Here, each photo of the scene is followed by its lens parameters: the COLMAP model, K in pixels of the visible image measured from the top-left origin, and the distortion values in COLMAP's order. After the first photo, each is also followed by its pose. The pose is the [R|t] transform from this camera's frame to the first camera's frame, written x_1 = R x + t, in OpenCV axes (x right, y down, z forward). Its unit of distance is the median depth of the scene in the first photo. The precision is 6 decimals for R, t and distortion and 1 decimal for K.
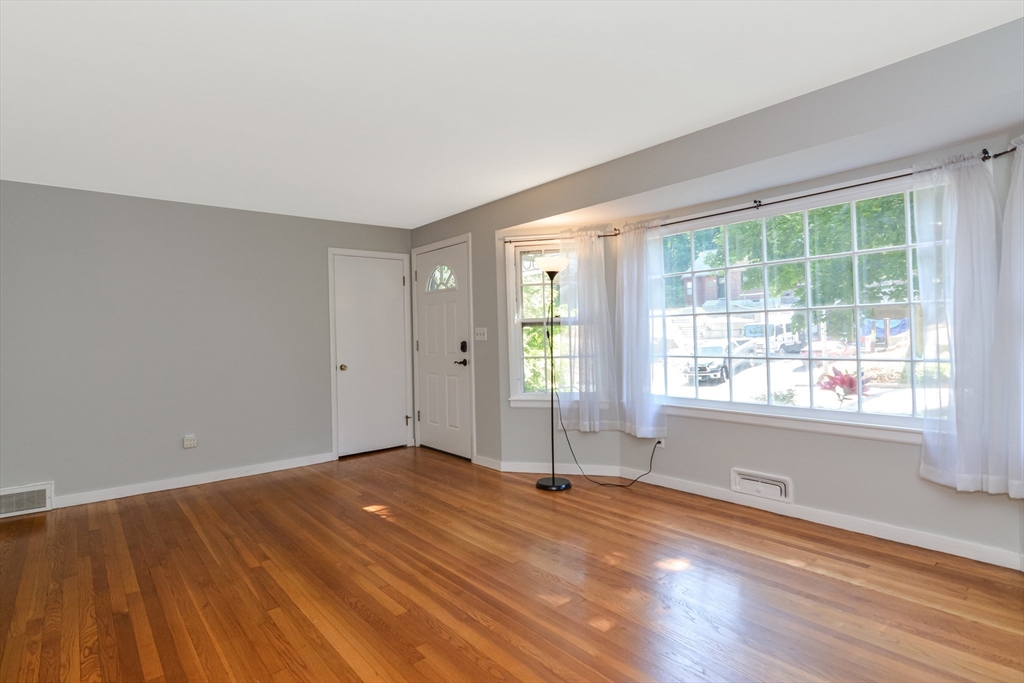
lens RADIAL K [[527.6, 0, 468.7], [0, 527.6, 320.5], [0, 0, 1]] dist [-0.001717, -0.000581]
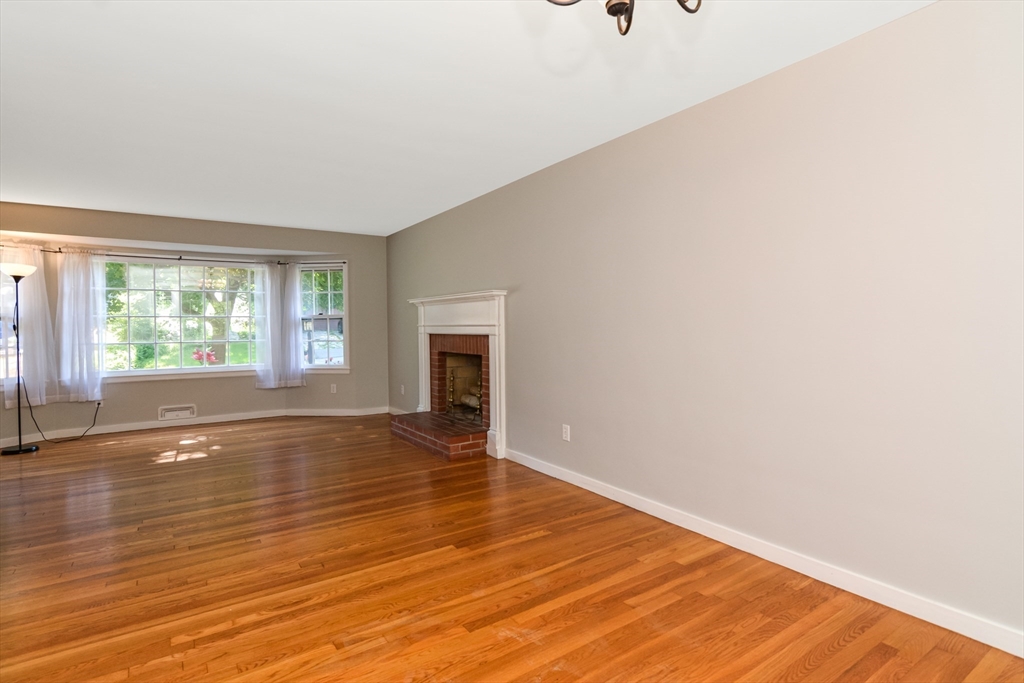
lens RADIAL K [[512.2, 0, 514.9], [0, 512.2, 346.3], [0, 0, 1]] dist [0.005313, -0.012995]
pose [[0.051624, -0.015199, 0.998551, -1.071846], [-0.024850, 0.999555, 0.016499, 0.023730], [-0.998357, -0.025665, 0.051224, -0.230384]]
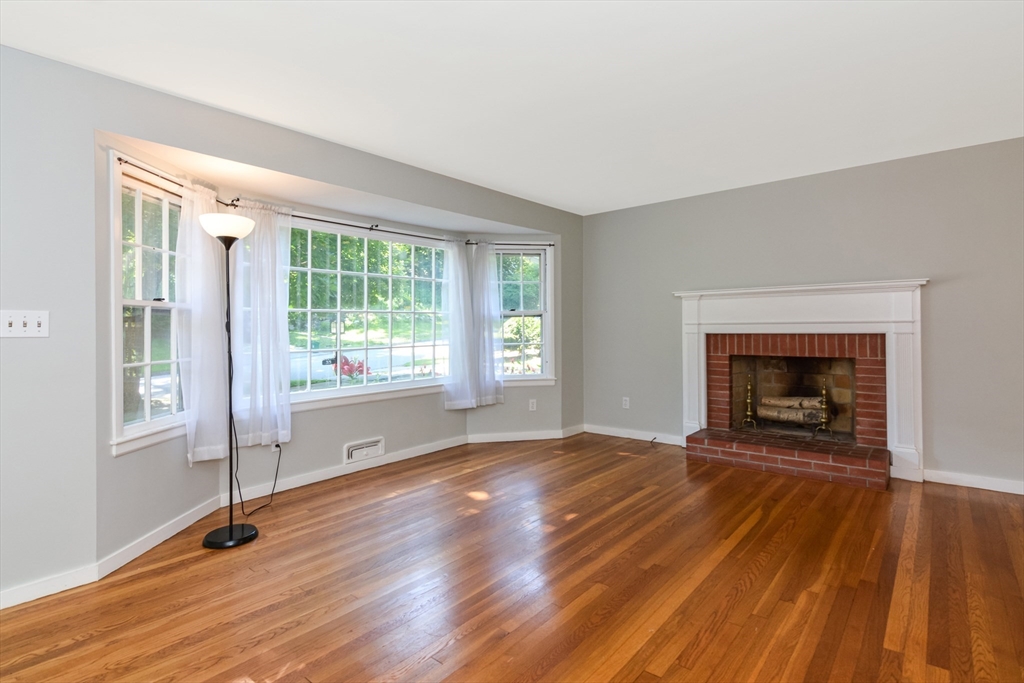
lens RADIAL K [[523.8, 0, 498.2], [0, 523.8, 340.6], [0, 0, 1]] dist [0.024860, -0.014409]
pose [[-0.222121, 0.001740, 0.975018, -0.692783], [-0.013793, 0.999893, -0.004926, 0.048741], [-0.974922, -0.014542, -0.222073, 0.907248]]
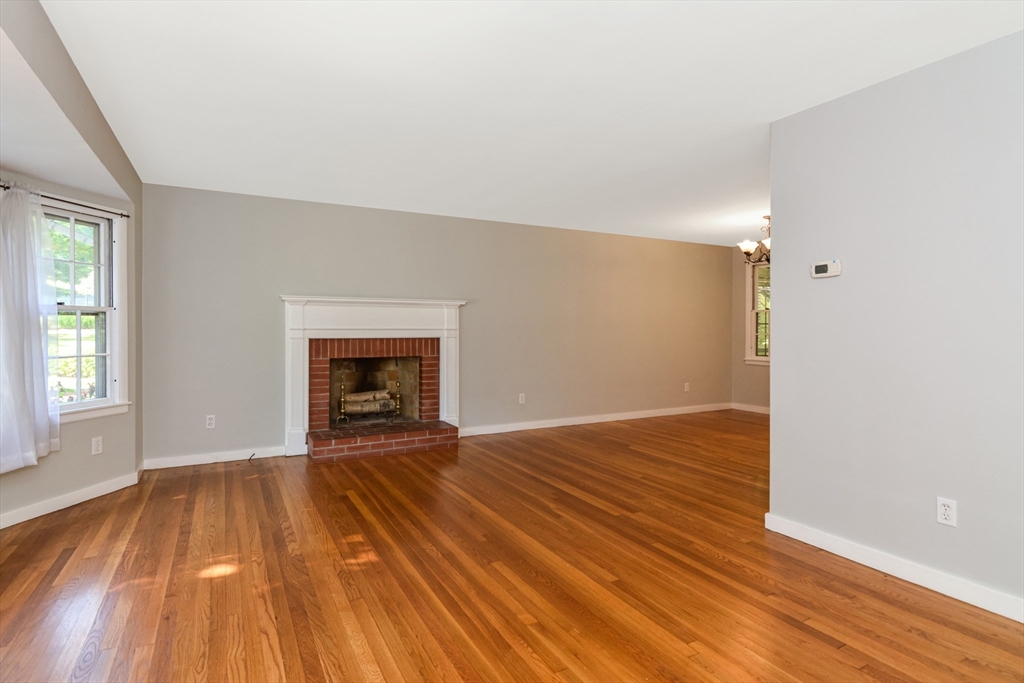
lens RADIAL K [[523.8, 0, 498.2], [0, 523.8, 340.6], [0, 0, 1]] dist [0.024860, -0.014409]
pose [[-0.989109, 0.020197, 0.145795, -0.196872], [0.018600, 0.999751, -0.012311, 0.047912], [-0.146007, -0.009465, -0.989238, 1.358452]]
